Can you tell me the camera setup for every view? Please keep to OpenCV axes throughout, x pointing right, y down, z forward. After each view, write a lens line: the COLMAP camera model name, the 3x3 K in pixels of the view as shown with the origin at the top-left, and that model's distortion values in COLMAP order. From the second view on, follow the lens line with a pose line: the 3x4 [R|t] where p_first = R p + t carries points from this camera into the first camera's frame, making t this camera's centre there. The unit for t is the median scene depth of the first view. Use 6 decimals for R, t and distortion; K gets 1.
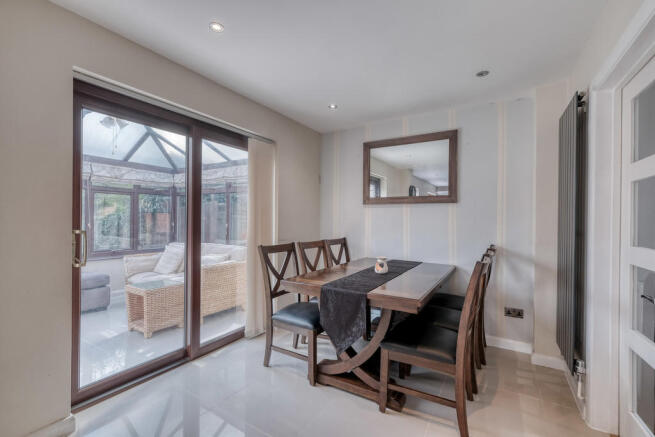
lens RADIAL K [[284.7, 0, 327.5], [0, 284.7, 219.3], [0, 0, 1]] dist [0.002333, 0.000280]
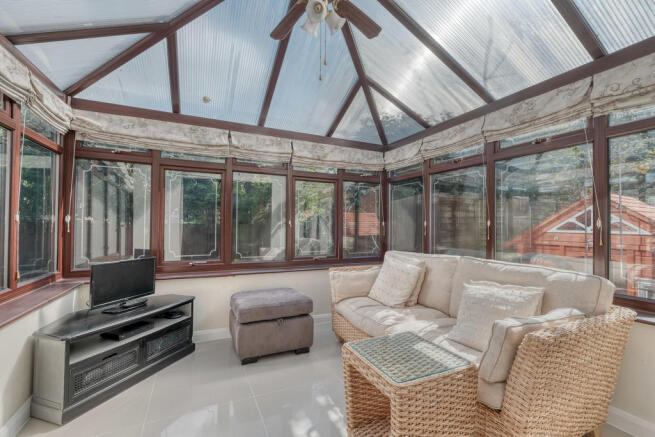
lens RADIAL K [[284.7, 0, 327.0], [0, 284.7, 221.4], [0, 0, 1]] dist [0.002333, 0.000280]
pose [[0.835203, -0.011846, -0.549814, -0.309567], [-0.000726, 0.999743, -0.022643, 0.030033], [0.549942, 0.019311, 0.834980, 0.387167]]
